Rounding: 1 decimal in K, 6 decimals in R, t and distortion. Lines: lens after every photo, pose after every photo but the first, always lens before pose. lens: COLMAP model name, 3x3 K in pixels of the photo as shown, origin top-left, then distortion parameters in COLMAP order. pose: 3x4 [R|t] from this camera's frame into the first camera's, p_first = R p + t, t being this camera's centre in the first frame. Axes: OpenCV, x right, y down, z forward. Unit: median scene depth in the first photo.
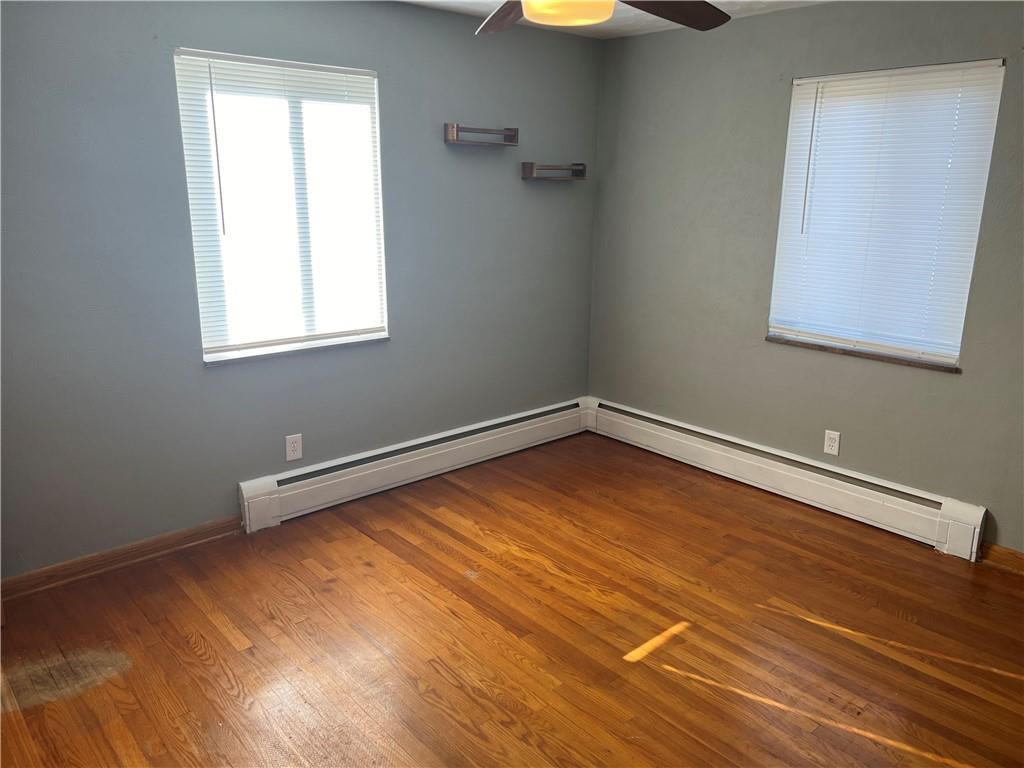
lens RADIAL K [[771.0, 0, 514.4], [0, 771.0, 391.7], [0, 0, 1]] dist [0.059773, -0.028869]
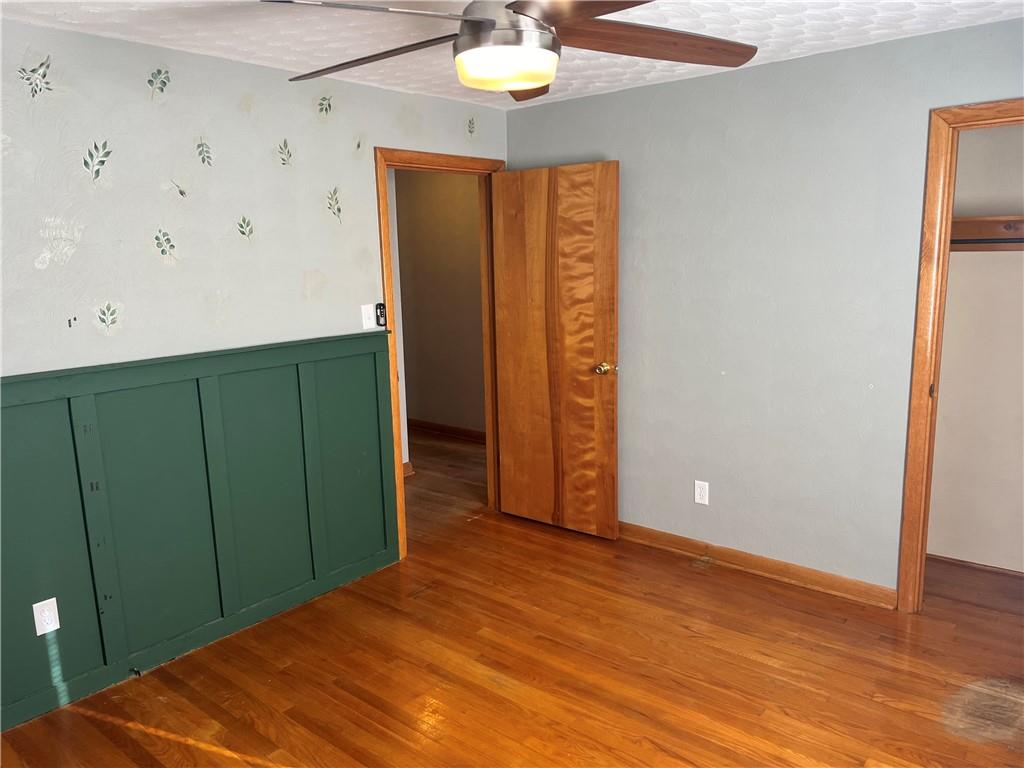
lens RADIAL K [[771.0, 0, 510.0], [0, 771.0, 387.1], [0, 0, 1]] dist [0.059773, -0.028869]
pose [[-0.986881, 0.046449, -0.154622, 0.145090], [-0.026722, 0.897518, 0.440168, -0.359536], [0.159222, 0.438525, -0.884502, 1.252770]]
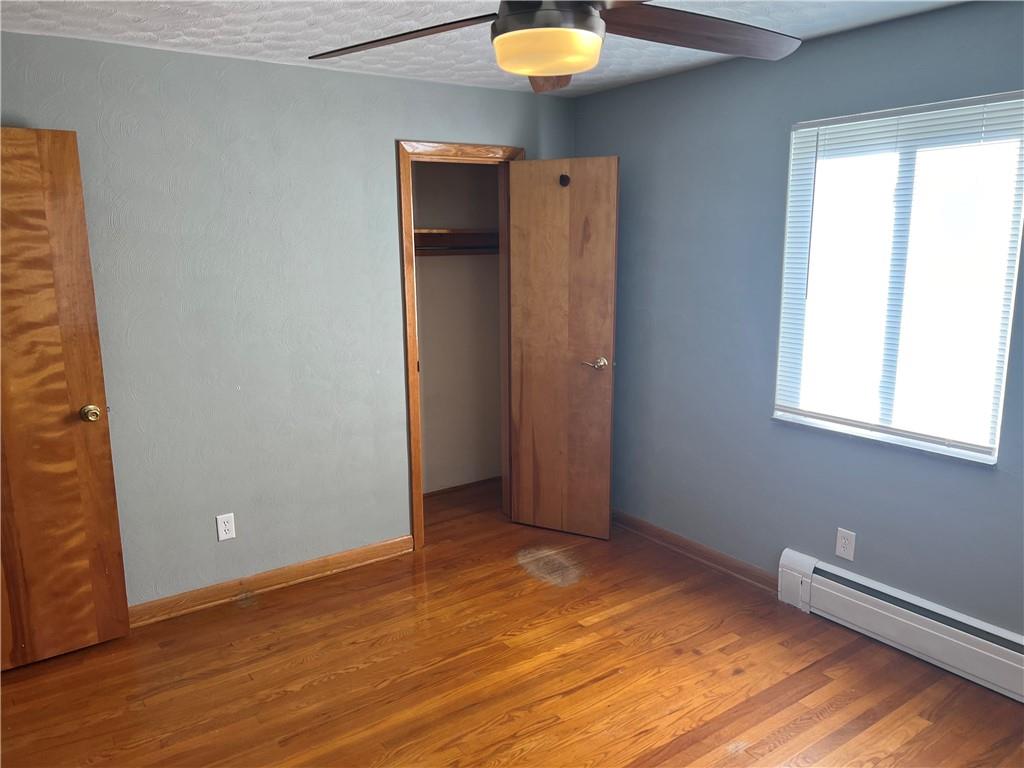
lens RADIAL K [[771.0, 0, 512.2], [0, 771.0, 389.8], [0, 0, 1]] dist [0.059773, -0.028869]
pose [[-0.101164, 0.185246, -0.977471, 0.634157], [-0.258143, 0.943973, 0.205614, -0.192412], [0.960795, 0.273128, -0.047676, 0.694516]]
